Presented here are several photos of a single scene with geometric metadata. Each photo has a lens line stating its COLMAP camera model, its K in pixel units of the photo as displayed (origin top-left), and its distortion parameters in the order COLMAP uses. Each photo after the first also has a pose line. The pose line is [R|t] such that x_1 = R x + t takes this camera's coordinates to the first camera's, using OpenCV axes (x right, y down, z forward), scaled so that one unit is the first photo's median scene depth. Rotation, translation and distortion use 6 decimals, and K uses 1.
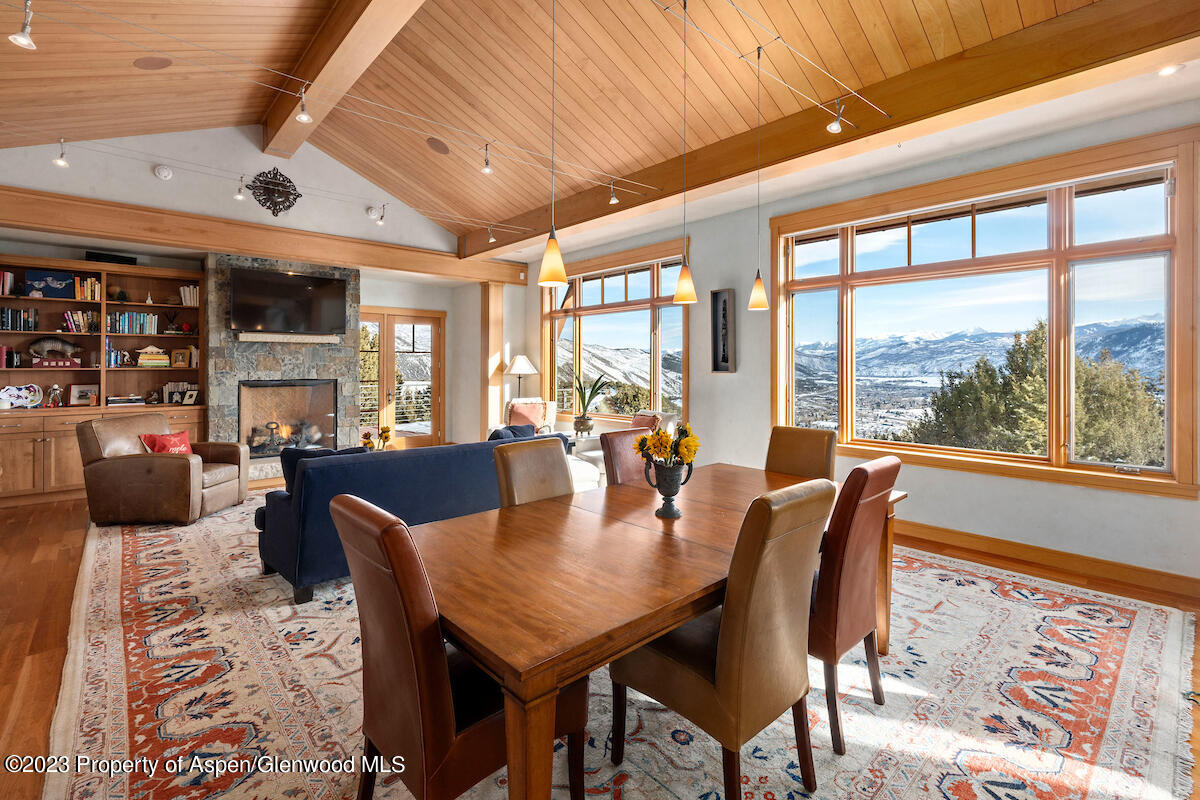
lens RADIAL K [[565.8, 0, 598.4], [0, 565.8, 359.5], [0, 0, 1]] dist [-0.000567, -0.001289]
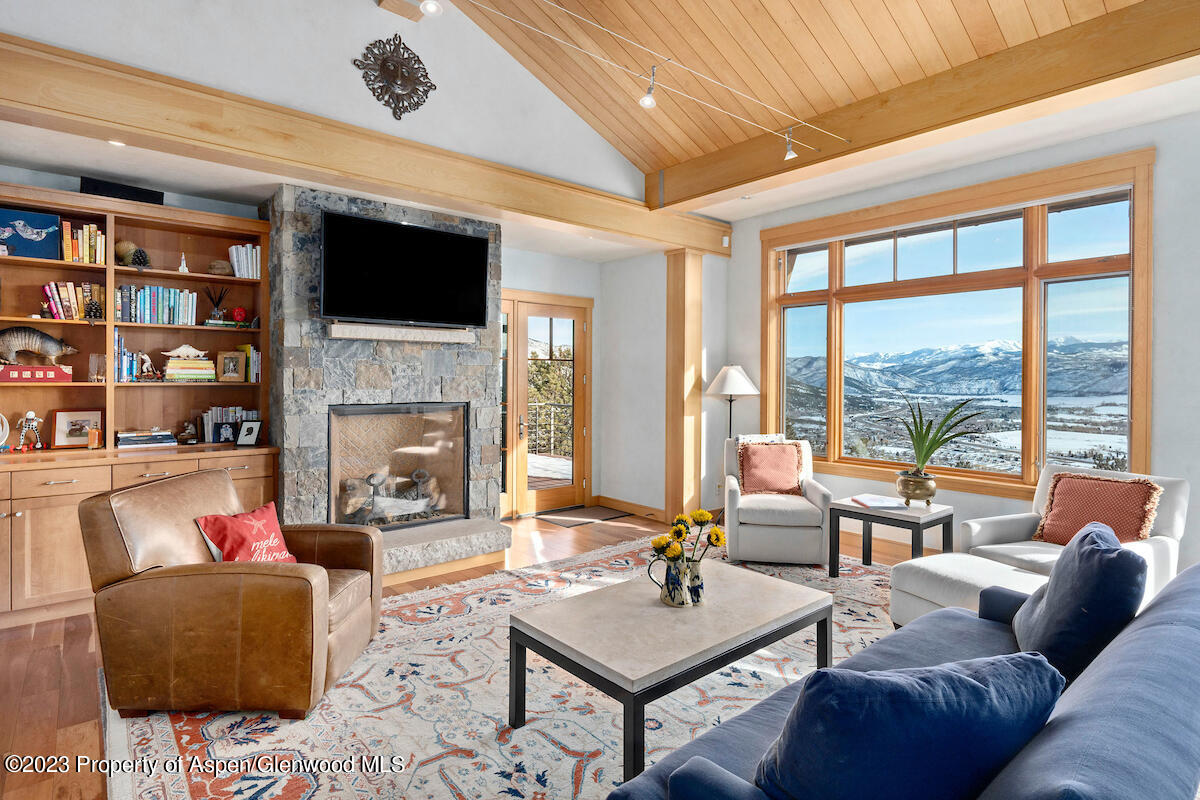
lens RADIAL K [[624.0, 0, 566.5], [0, 624.0, 379.8], [0, 0, 1]] dist [-0.001501, 0.000503]
pose [[0.998989, 0.006624, -0.044461, -0.364552], [-0.006044, 0.999895, 0.013171, 0.001116], [0.044543, -0.012889, 0.998924, 0.367387]]
